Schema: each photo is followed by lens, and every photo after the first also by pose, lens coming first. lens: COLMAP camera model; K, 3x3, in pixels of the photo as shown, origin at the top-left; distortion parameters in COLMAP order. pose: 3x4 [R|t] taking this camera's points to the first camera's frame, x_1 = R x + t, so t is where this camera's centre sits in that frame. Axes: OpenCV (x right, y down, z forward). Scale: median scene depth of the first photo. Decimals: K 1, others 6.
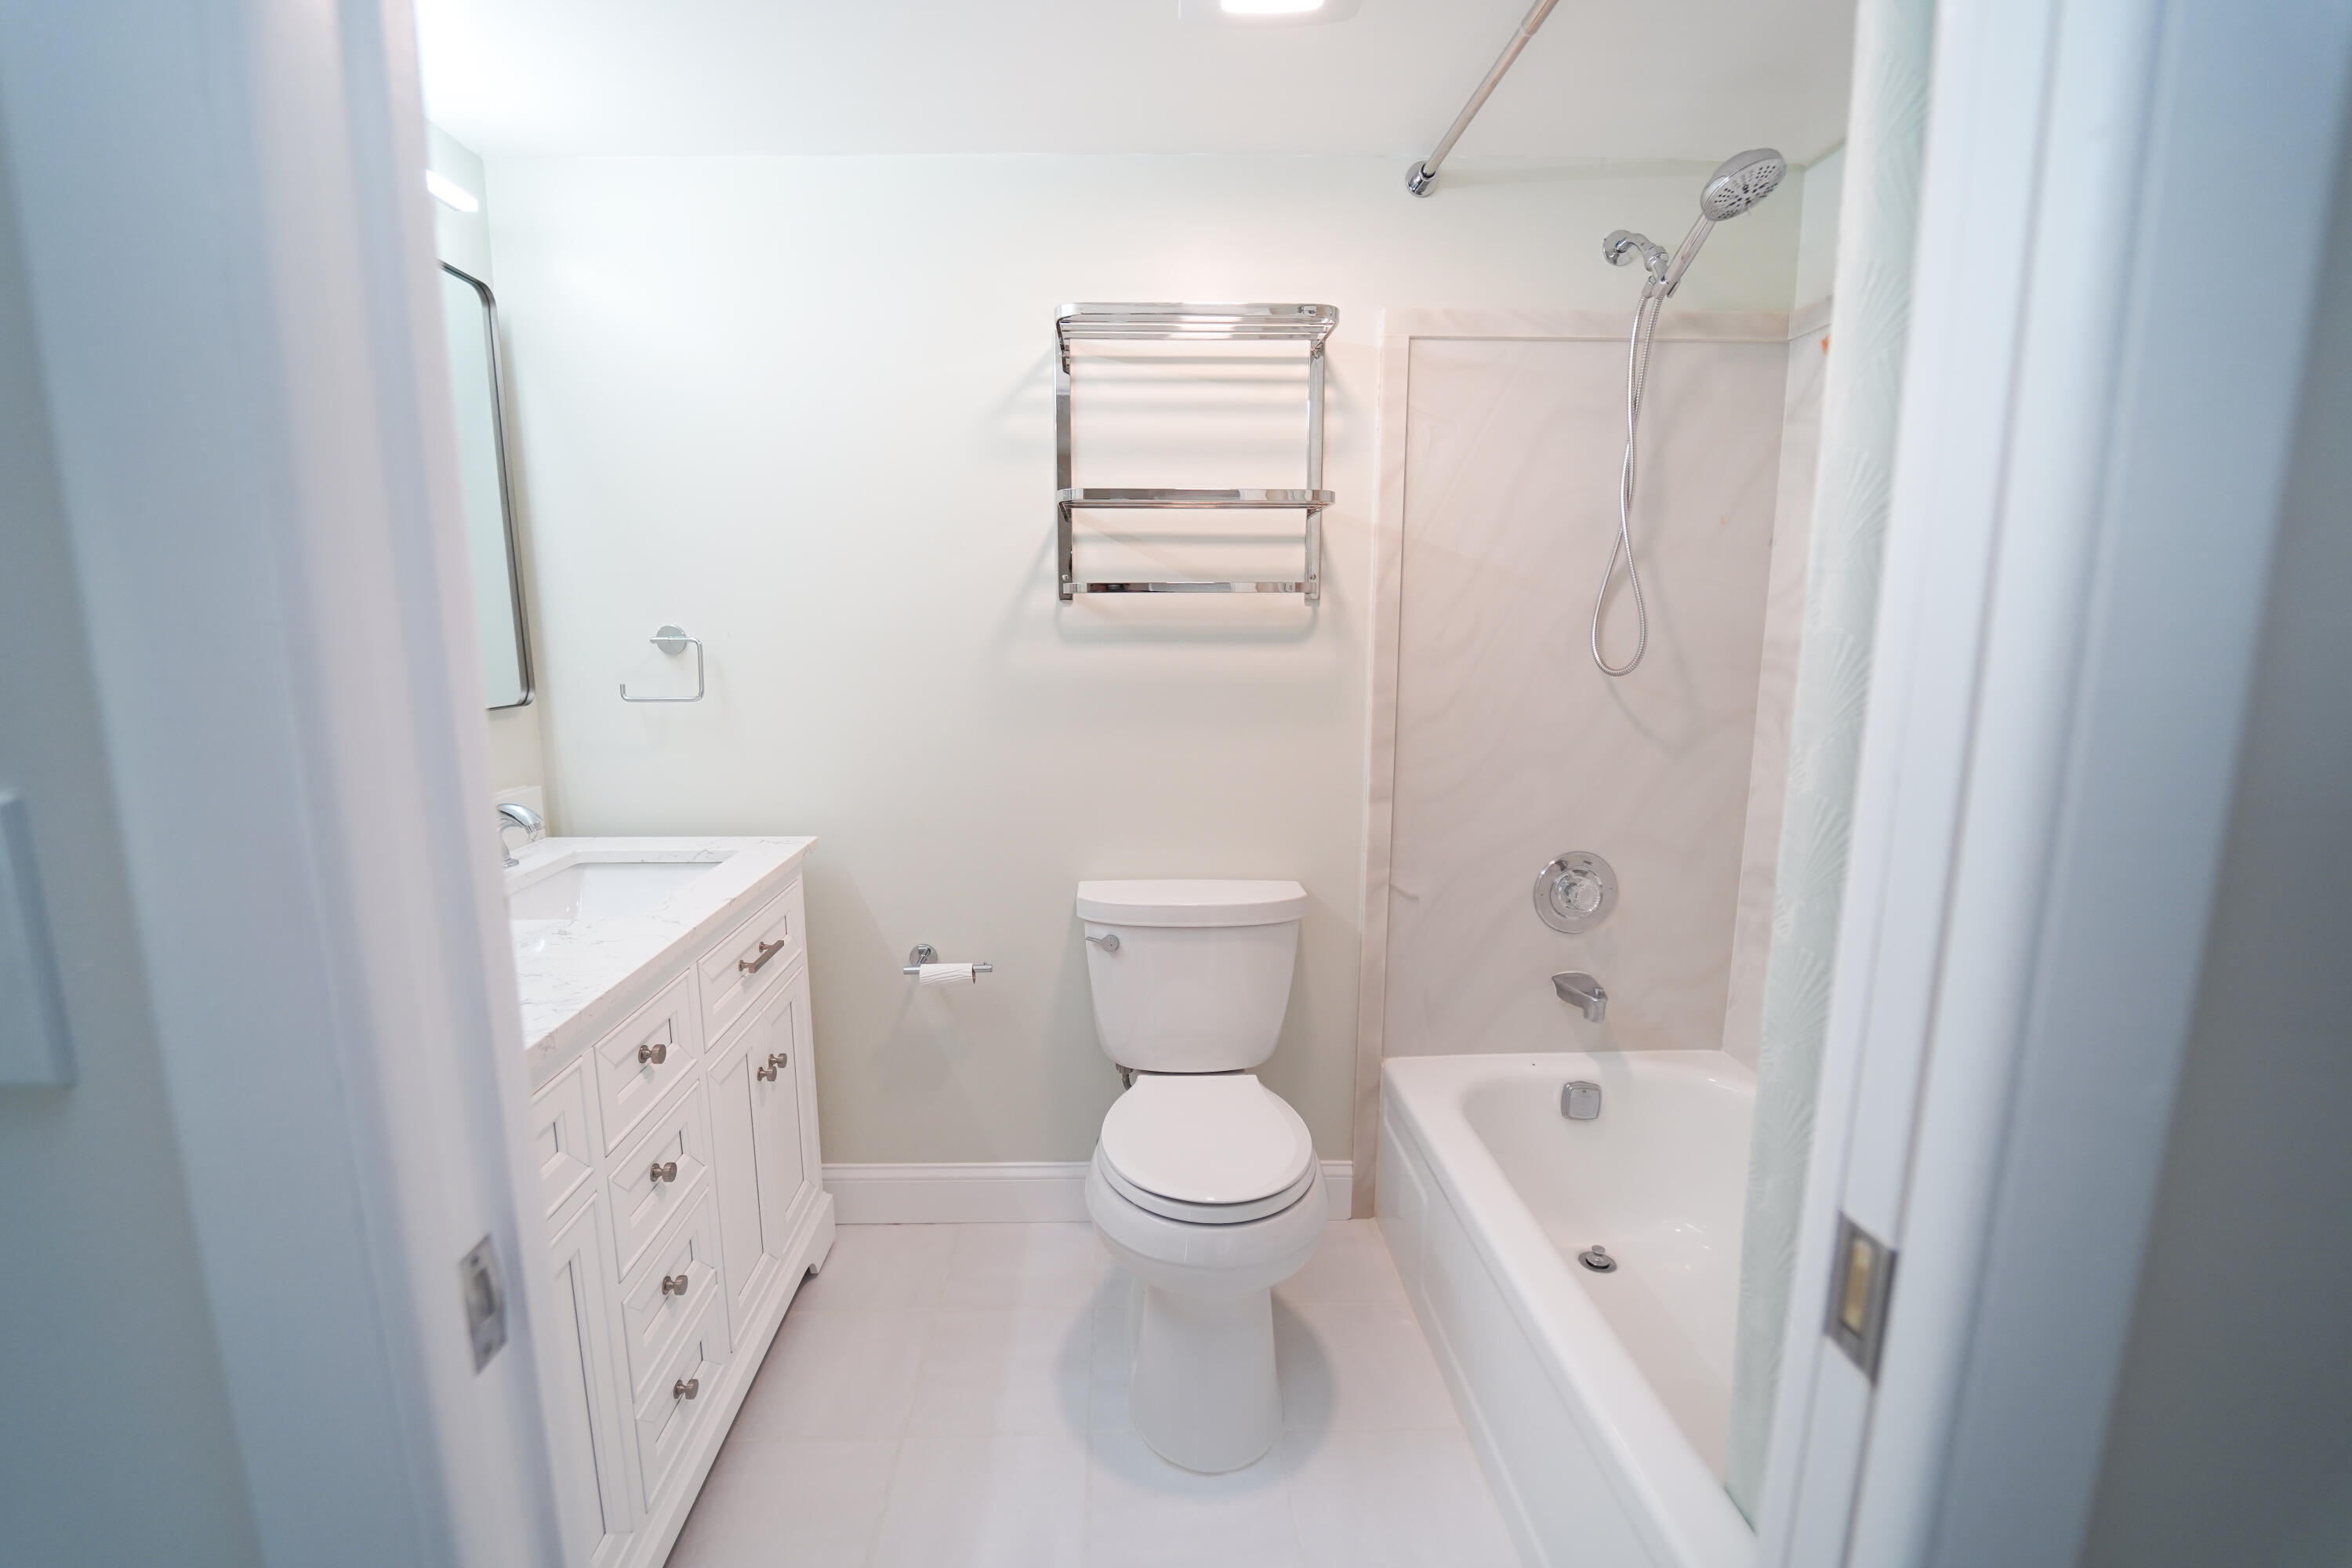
lens RADIAL K [[990.7, 0, 1155.4], [0, 990.7, 794.4], [0, 0, 1]] dist [-0.025477, -0.000189]
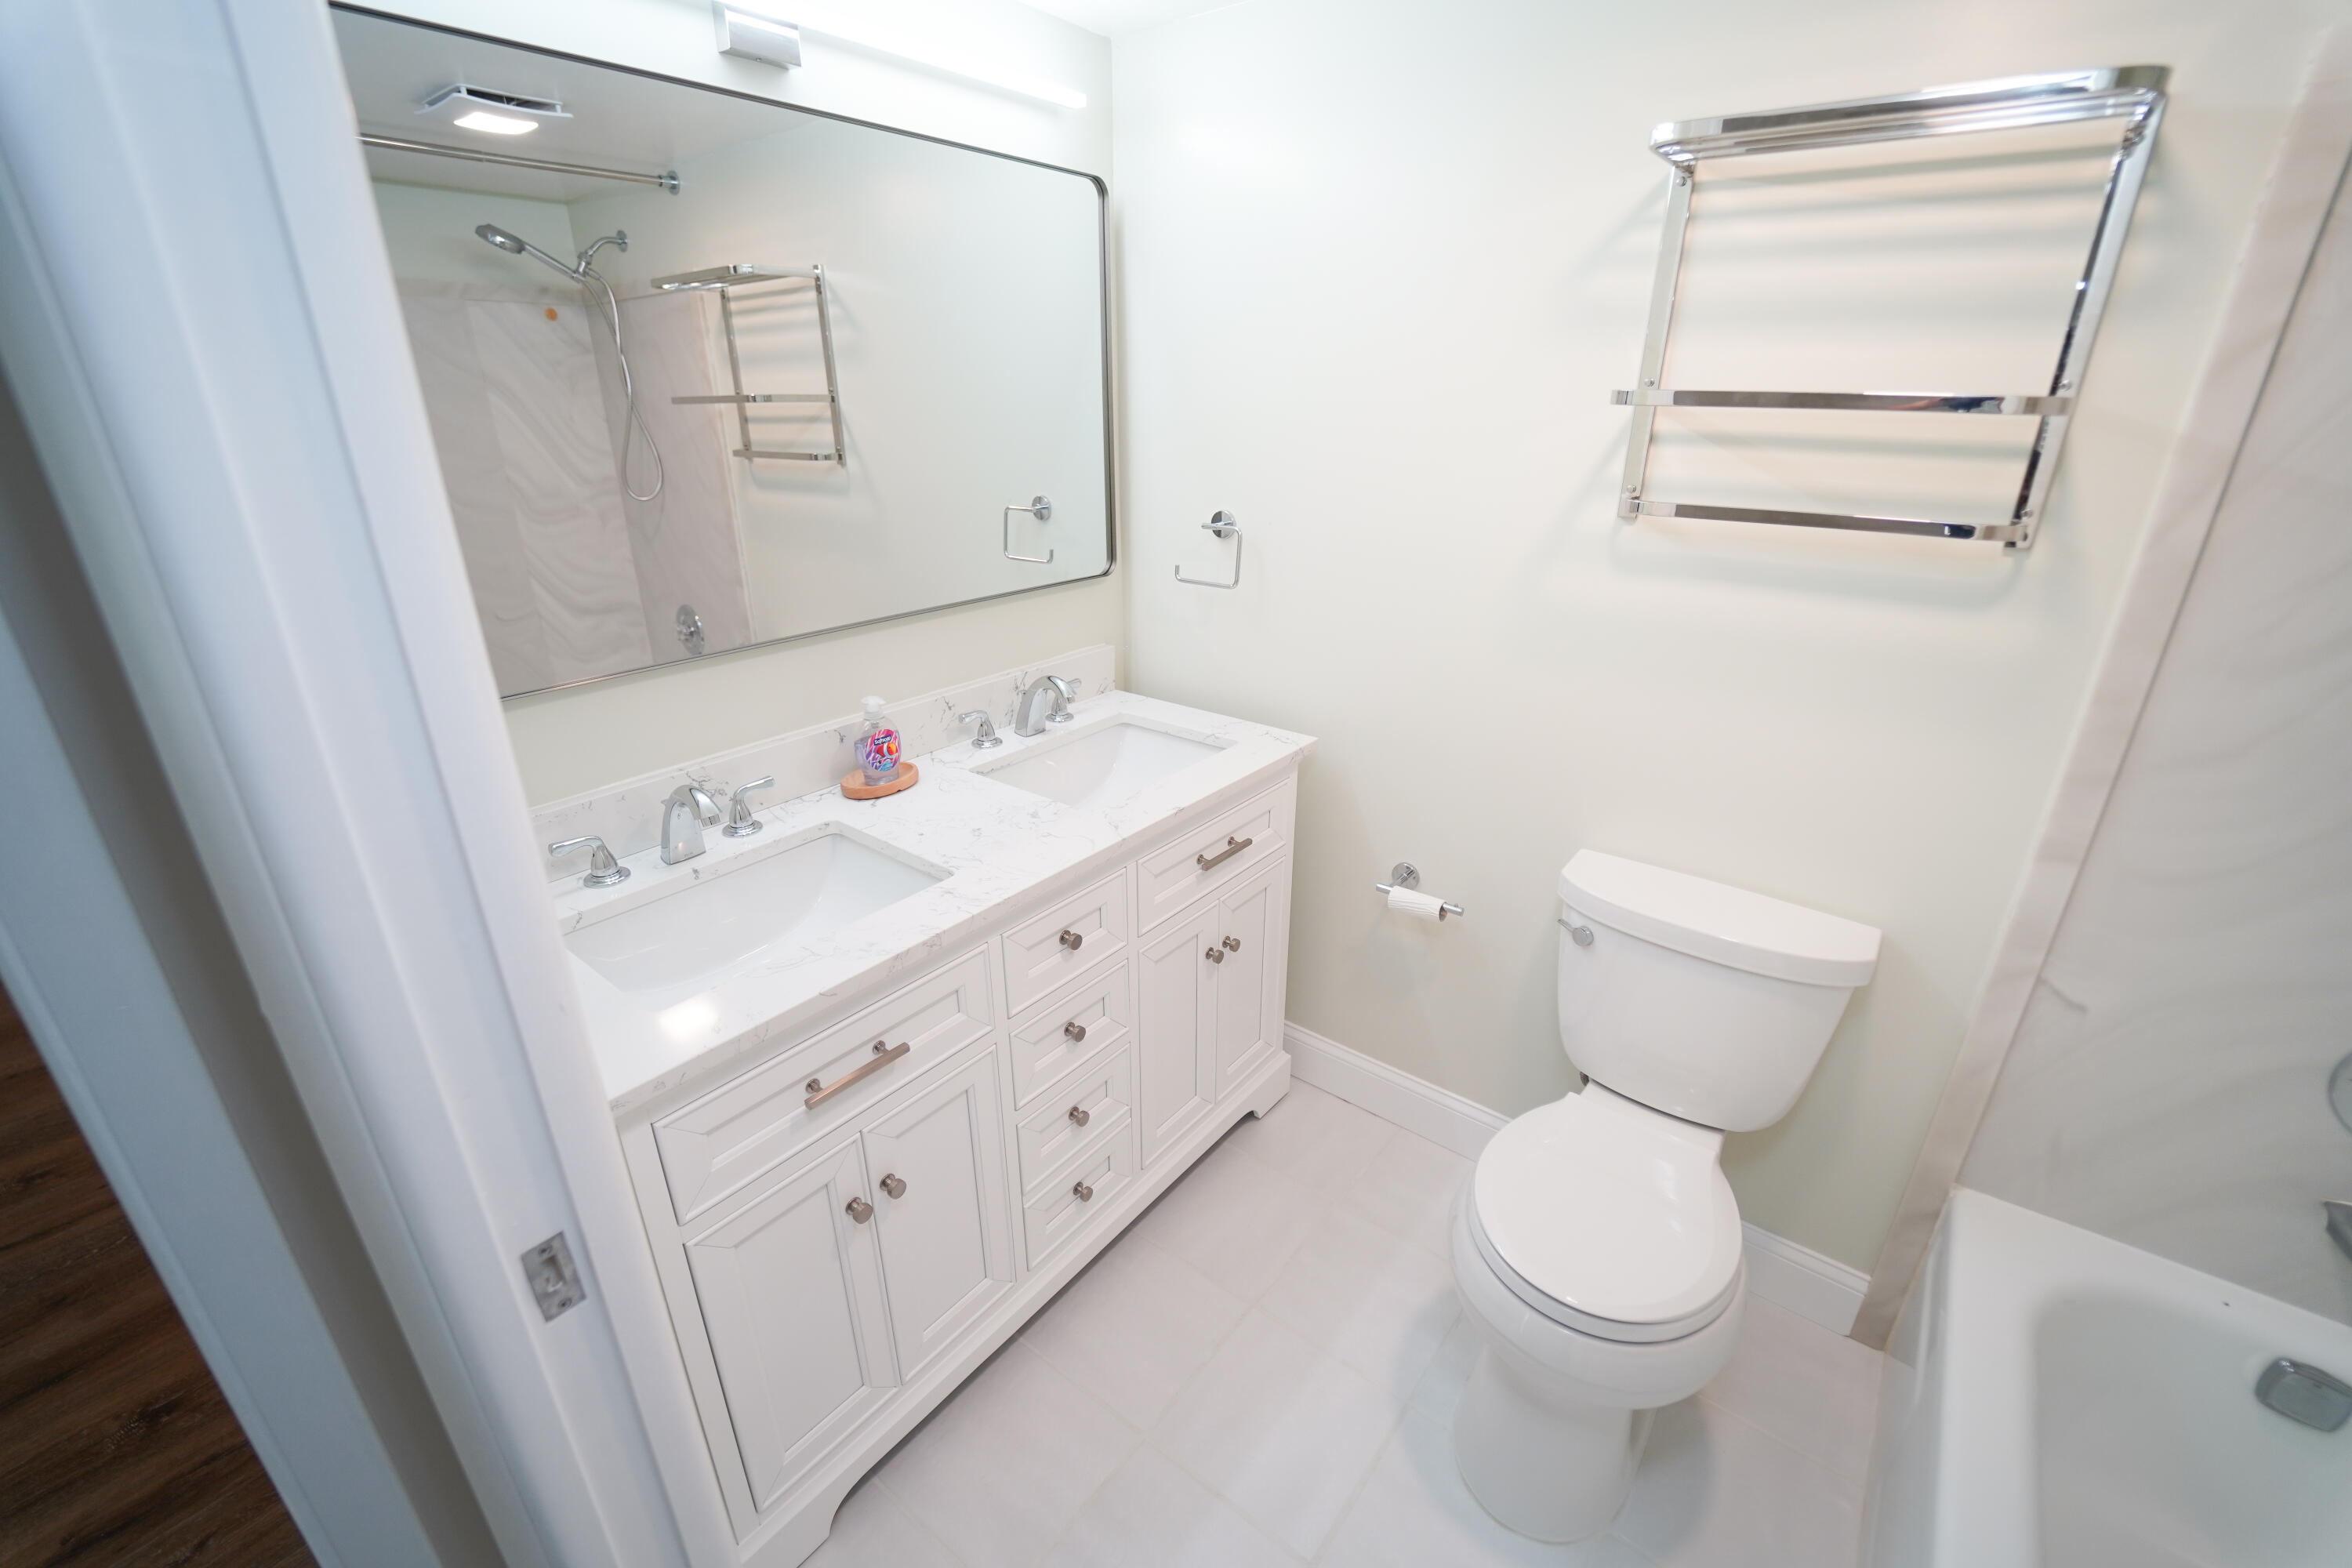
lens RADIAL K [[964.4, 0, 1179.3], [0, 964.4, 791.7], [0, 0, 1]] dist [-0.024770, 0.000598]
pose [[0.770607, 0.246740, -0.587609, 0.144689], [-0.118367, 0.961383, 0.248460, -0.137411], [0.626222, -0.121911, 0.770054, 0.154610]]
